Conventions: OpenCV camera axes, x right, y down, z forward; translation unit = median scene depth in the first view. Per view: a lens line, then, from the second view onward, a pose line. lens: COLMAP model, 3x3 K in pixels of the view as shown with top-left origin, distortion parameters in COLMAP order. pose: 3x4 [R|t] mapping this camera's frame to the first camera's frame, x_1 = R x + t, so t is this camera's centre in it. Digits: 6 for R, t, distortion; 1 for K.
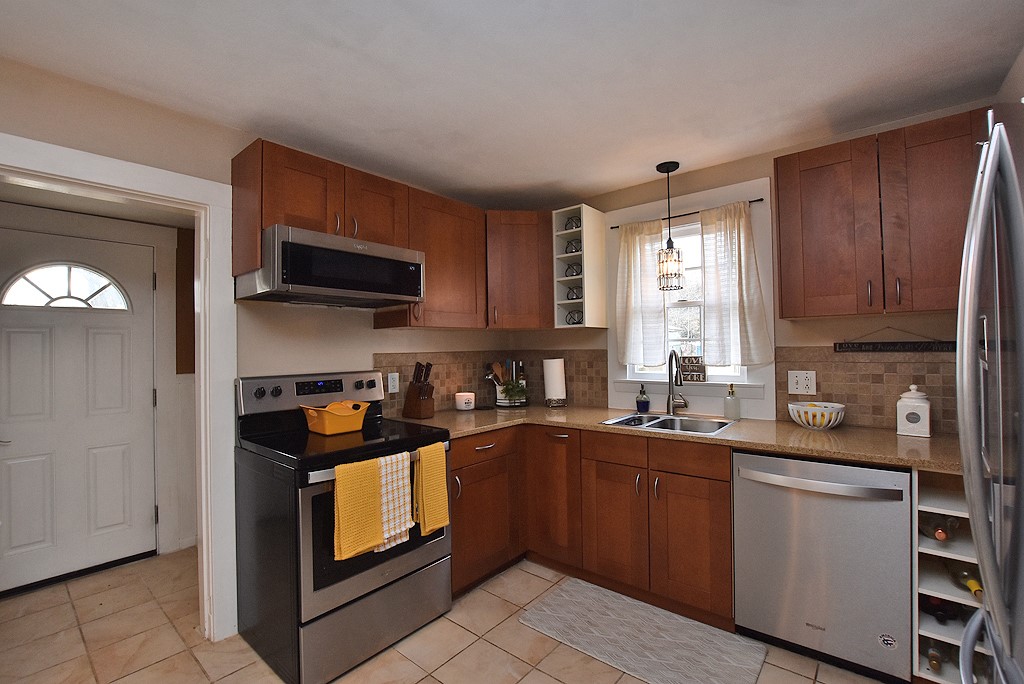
lens RADIAL K [[448.9, 0, 485.0], [0, 448.9, 341.4], [0, 0, 1]] dist [-0.002075, -0.000102]
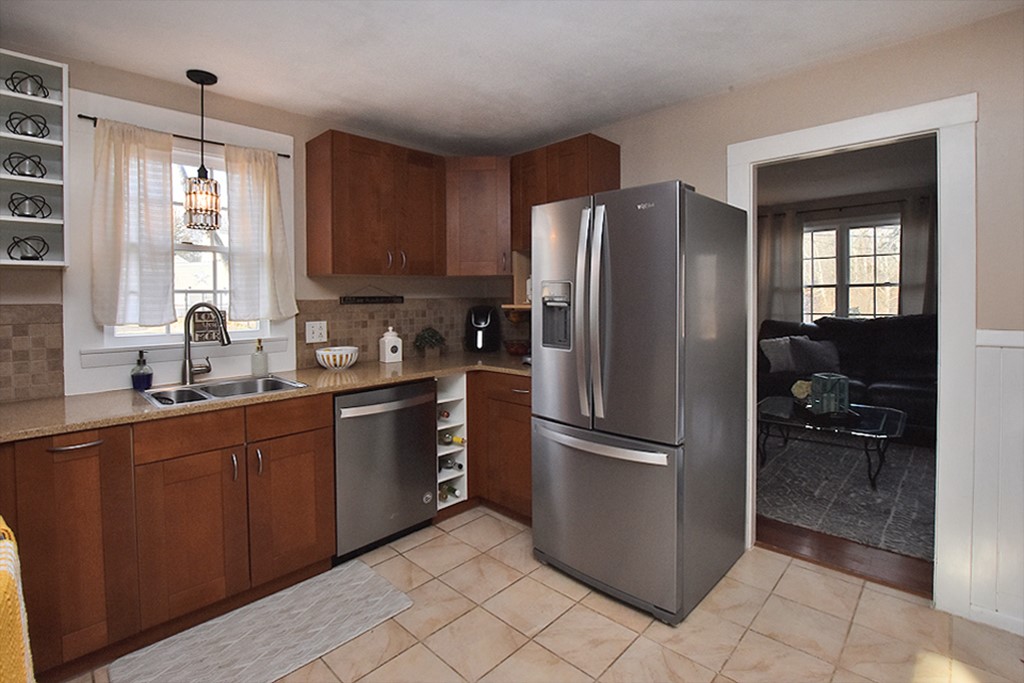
lens RADIAL K [[516.3, 0, 512.3], [0, 516.3, 301.8], [0, 0, 1]] dist [0.002384, 0.000755]
pose [[0.062593, 0.001232, 0.998038, -0.535023], [-0.008214, 0.999966, -0.000719, 0.013042], [-0.998005, -0.008152, 0.062601, 0.417694]]
